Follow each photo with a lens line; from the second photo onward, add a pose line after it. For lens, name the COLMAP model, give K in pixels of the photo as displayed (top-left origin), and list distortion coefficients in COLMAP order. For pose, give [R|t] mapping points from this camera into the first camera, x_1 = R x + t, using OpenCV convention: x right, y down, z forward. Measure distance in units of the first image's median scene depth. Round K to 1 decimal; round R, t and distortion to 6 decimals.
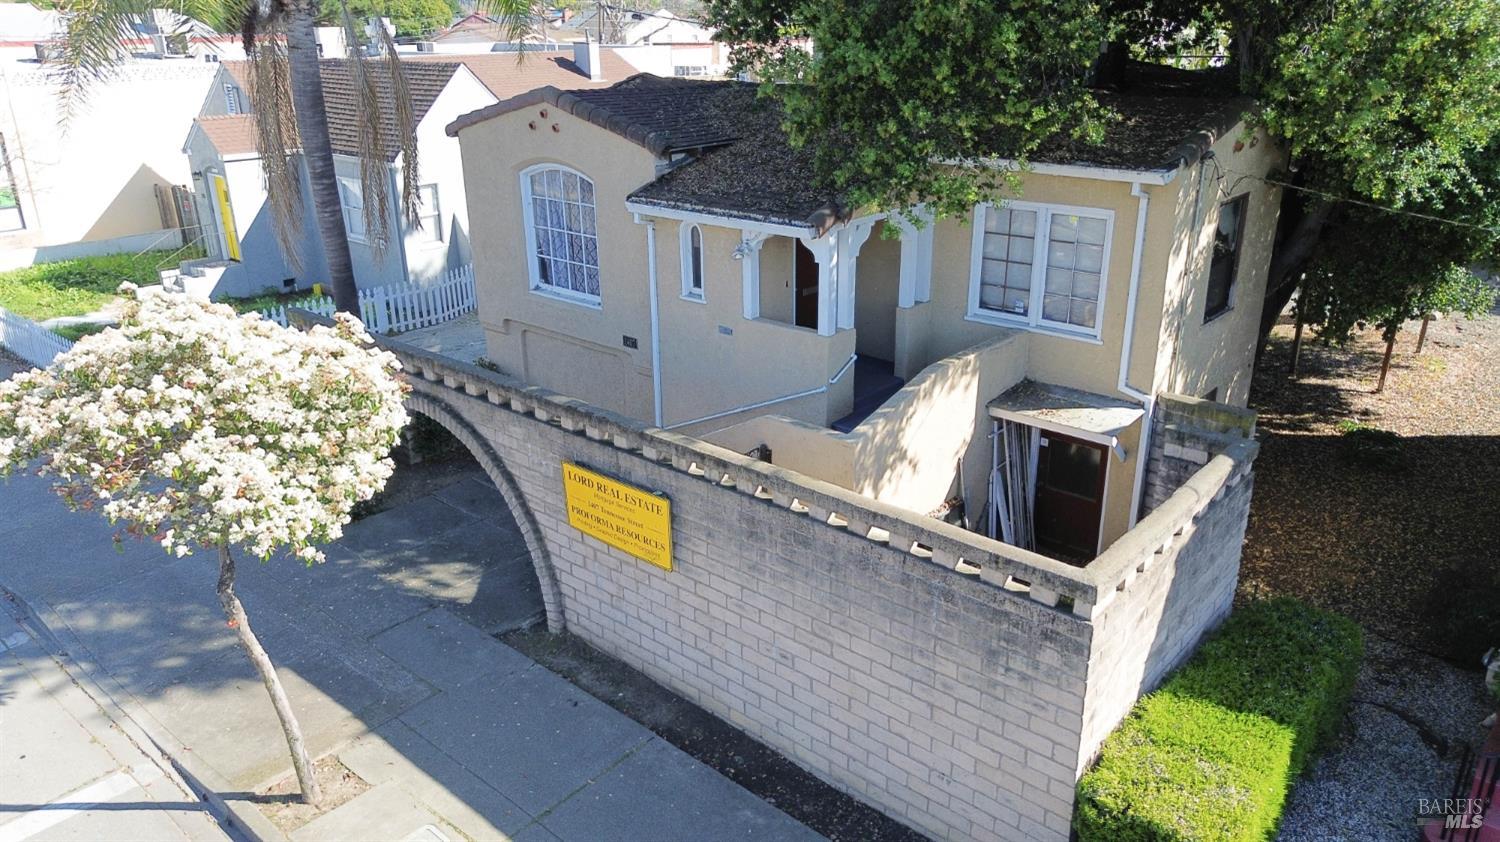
lens RADIAL K [[1067.7, 0, 744.6], [0, 1067.7, 418.4], [0, 0, 1]] dist [0.095610, -0.120726]
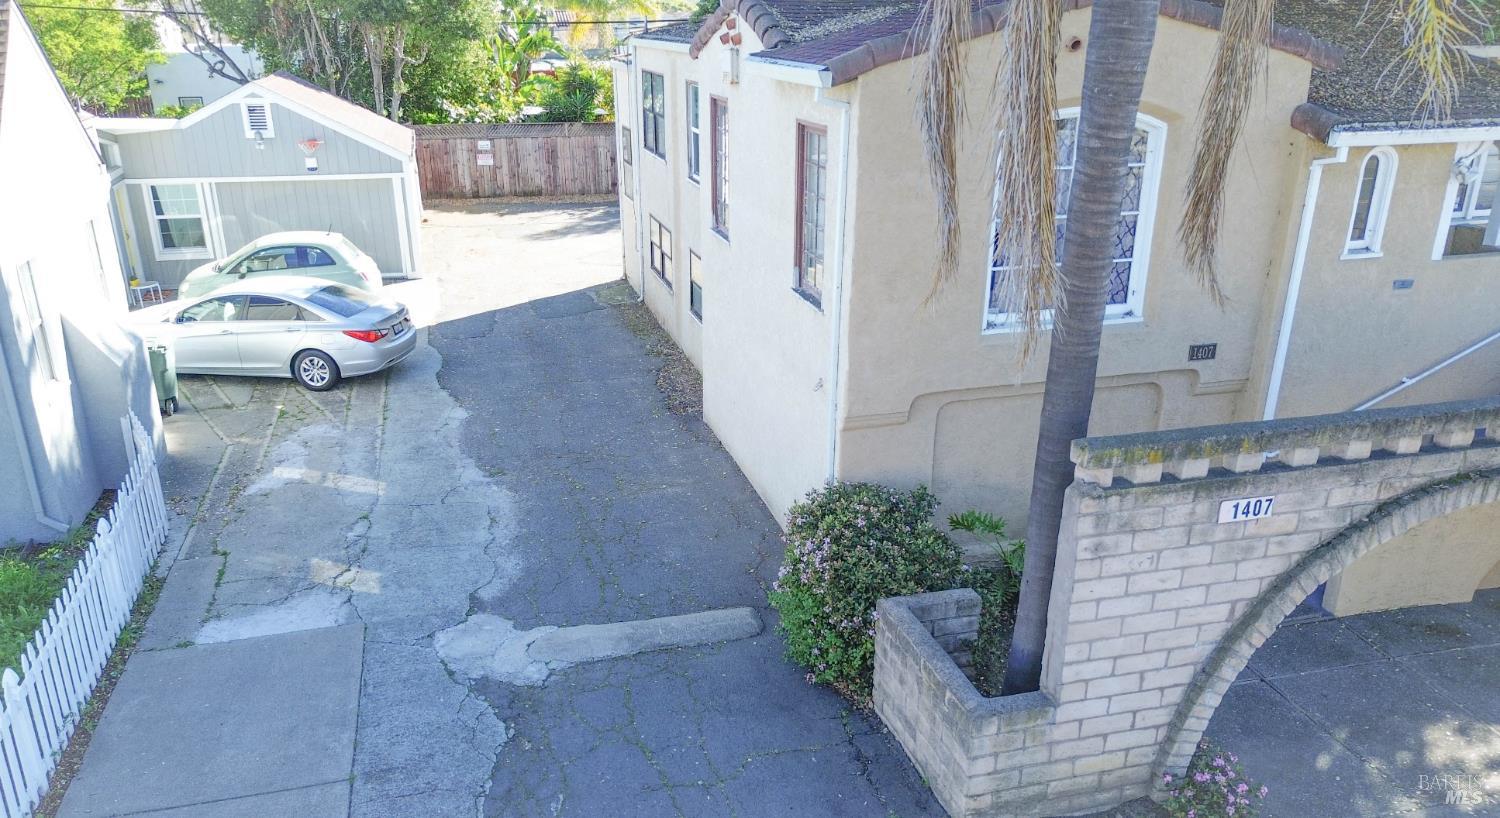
lens RADIAL K [[1108.4, 0, 724.9], [0, 1108.4, 436.8], [0, 0, 1]] dist [0.019696, -0.004251]
pose [[0.557771, -0.289249, 0.777963, -1.146406], [0.291493, 0.945871, 0.142688, -0.285320], [-0.777125, 0.147184, 0.611893, 1.093522]]
